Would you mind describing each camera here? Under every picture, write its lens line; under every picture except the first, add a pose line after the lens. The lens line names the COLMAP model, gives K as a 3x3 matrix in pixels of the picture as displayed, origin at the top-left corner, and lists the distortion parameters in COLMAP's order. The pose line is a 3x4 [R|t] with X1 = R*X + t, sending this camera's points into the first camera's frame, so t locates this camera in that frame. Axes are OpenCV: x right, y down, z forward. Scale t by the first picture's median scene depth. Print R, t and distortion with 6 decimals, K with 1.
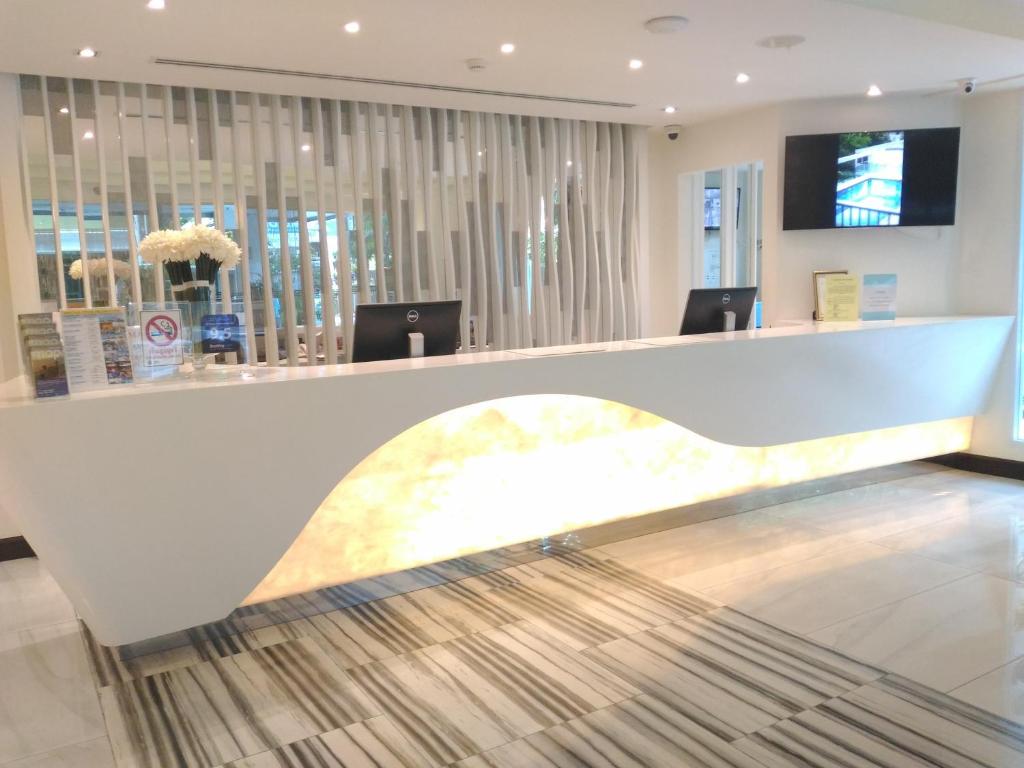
lens RADIAL K [[859.2, 0, 512.0], [0, 859.2, 384.0], [0, 0, 1]] dist [0.047545, -0.002460]
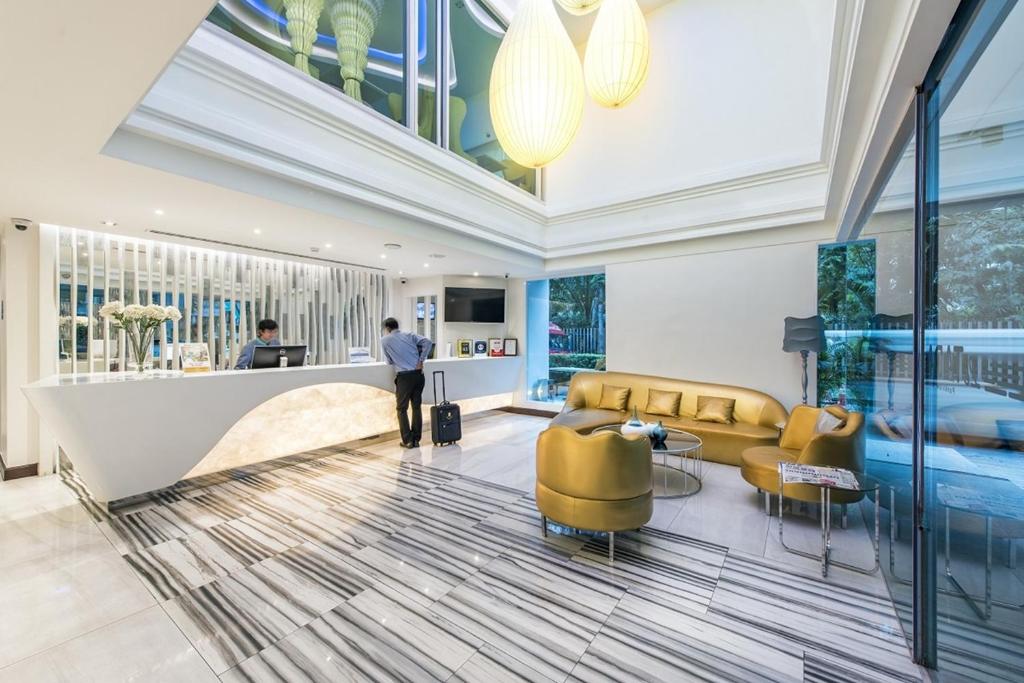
lens RADIAL K [[399.6, 0, 517.8], [0, 399.6, 338.4], [0, 0, 1]] dist [0.000014, -0.000122]
pose [[0.908866, 0.036132, 0.415520, 0.025194], [0.015509, 0.992624, -0.120238, 0.034535], [-0.416800, 0.115724, 0.901602, -0.289161]]
